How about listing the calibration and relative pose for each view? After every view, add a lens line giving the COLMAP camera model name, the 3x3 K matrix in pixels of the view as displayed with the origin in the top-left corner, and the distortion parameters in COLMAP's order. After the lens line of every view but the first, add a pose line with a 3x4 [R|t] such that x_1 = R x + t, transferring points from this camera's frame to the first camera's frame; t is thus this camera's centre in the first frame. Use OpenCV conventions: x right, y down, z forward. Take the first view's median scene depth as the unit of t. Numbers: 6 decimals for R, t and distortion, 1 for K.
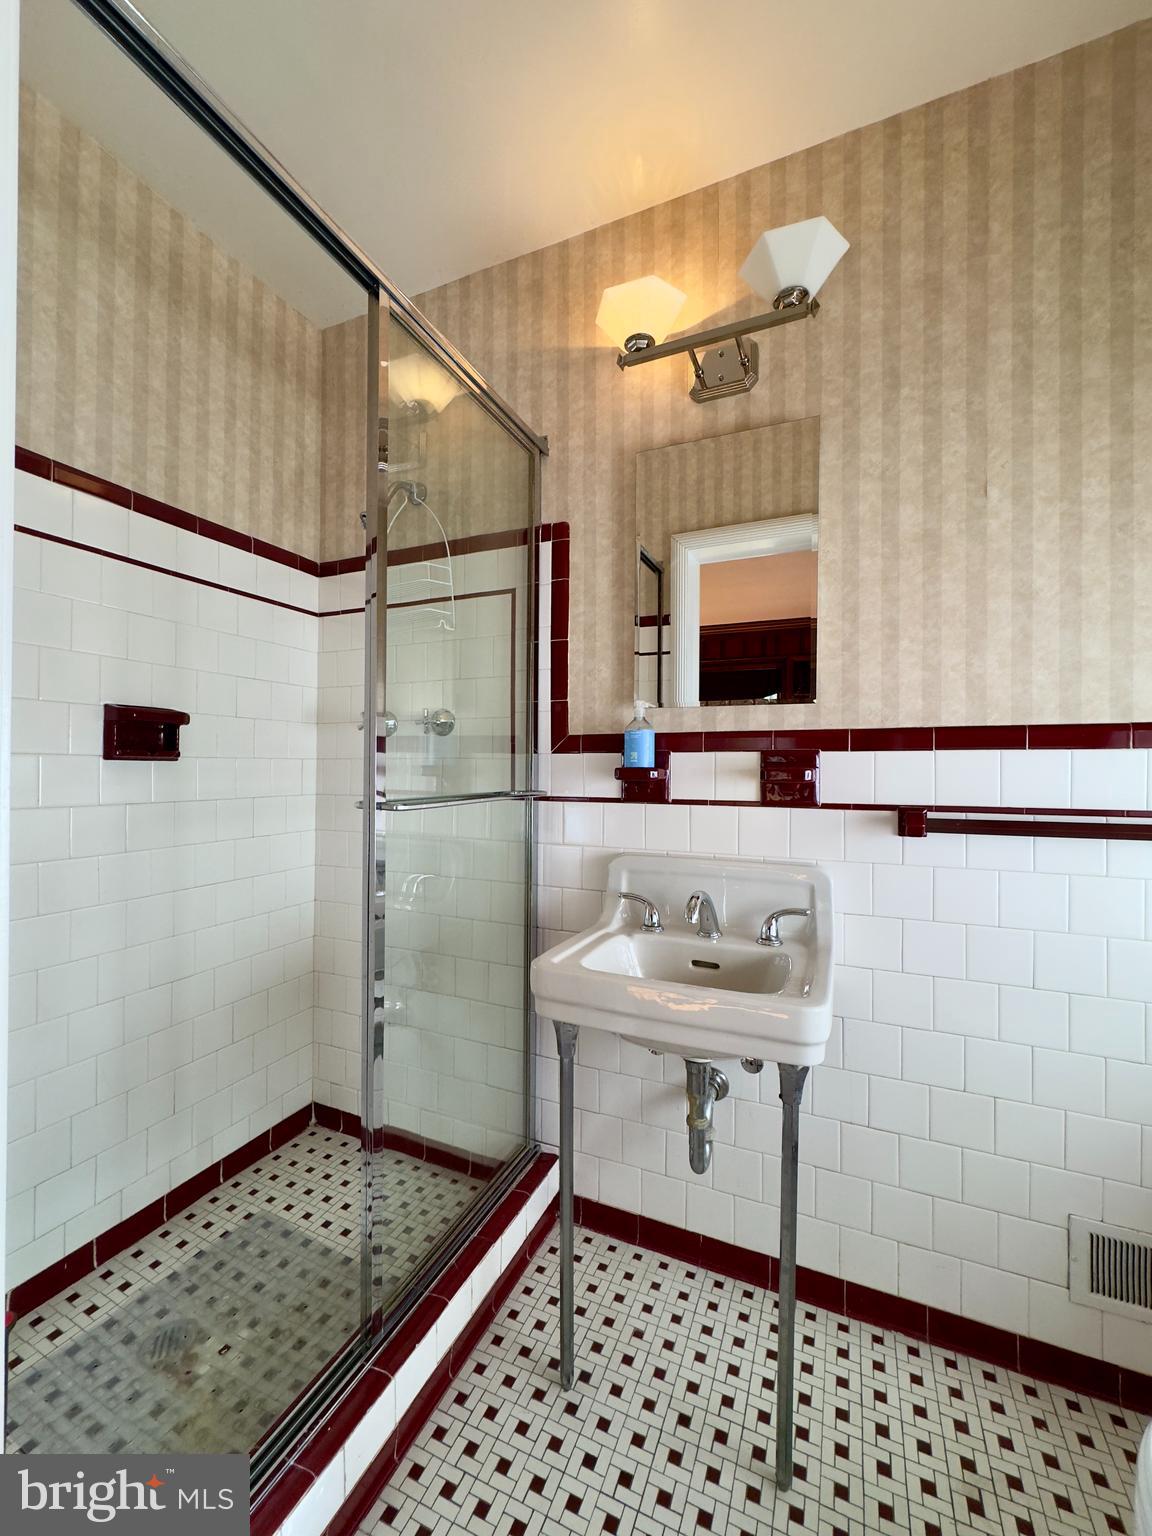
lens RADIAL K [[608.2, 0, 577.5], [0, 608.2, 764.9], [0, 0, 1]] dist [0.001103, -0.000049]
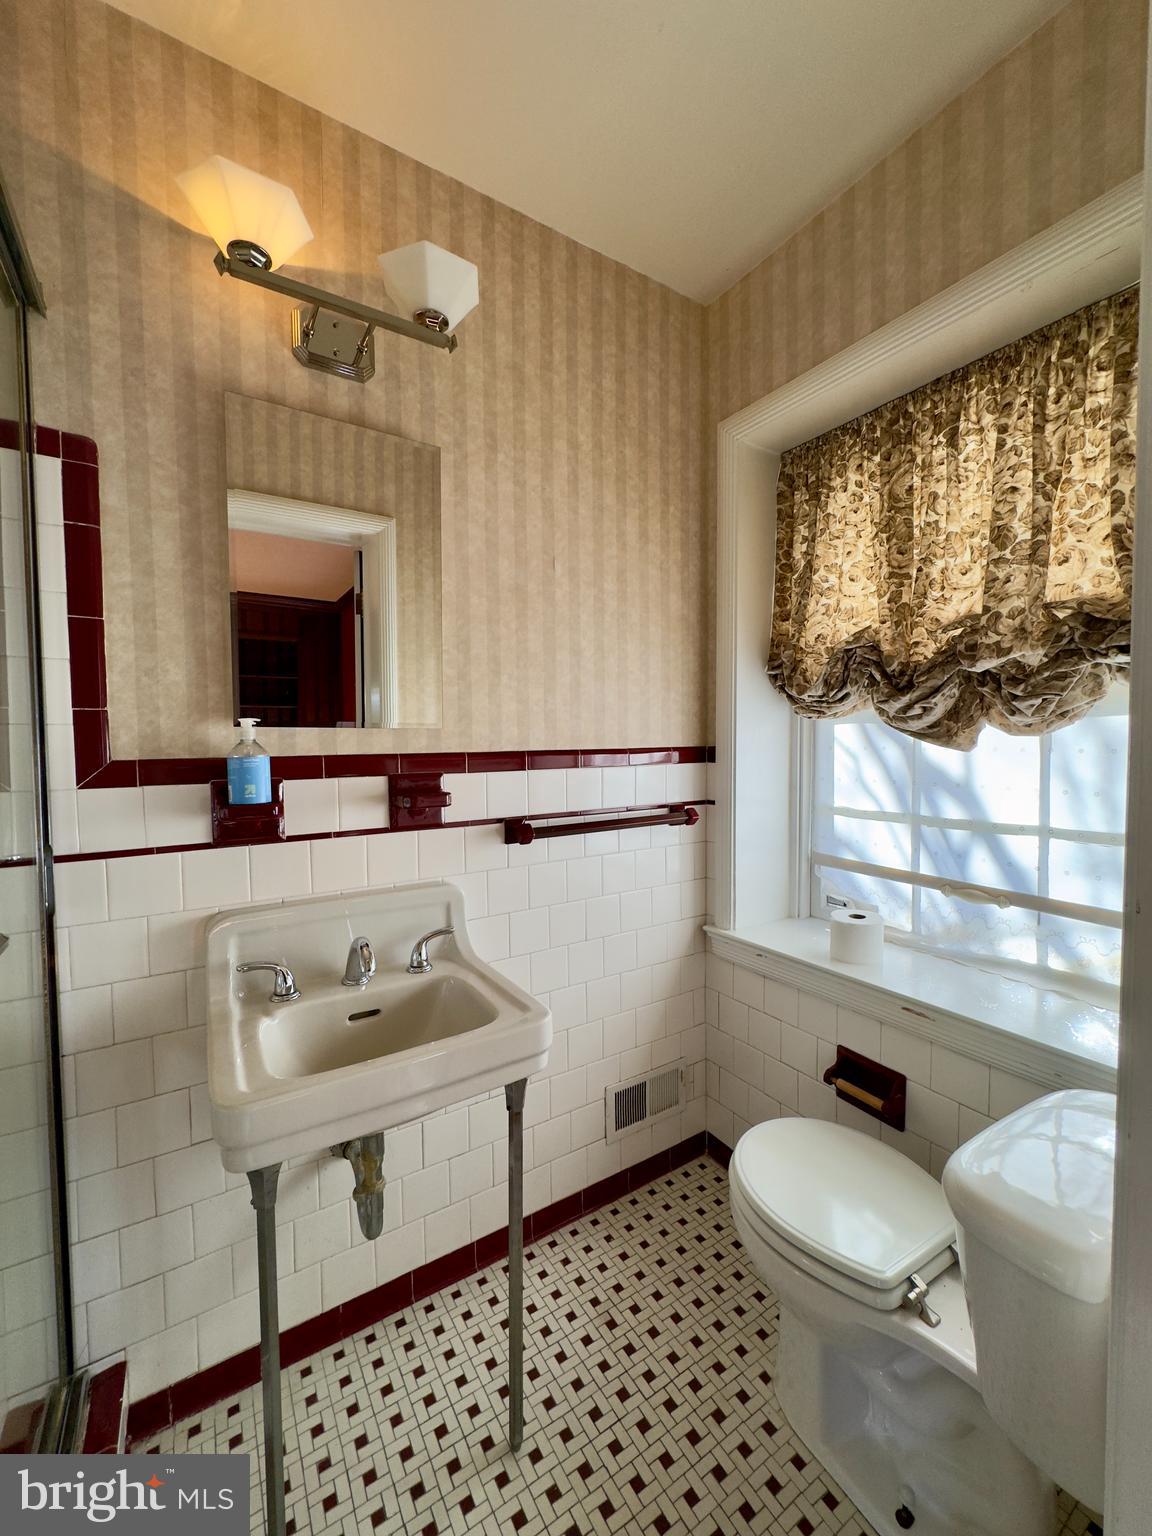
lens RADIAL K [[608.2, 0, 574.8], [0, 608.2, 766.0], [0, 0, 1]] dist [0.001103, -0.000049]
pose [[0.563794, -0.045379, 0.824668, -0.340442], [0.009760, 0.998786, 0.048287, -0.084739], [-0.825858, -0.019175, 0.563553, 0.222772]]
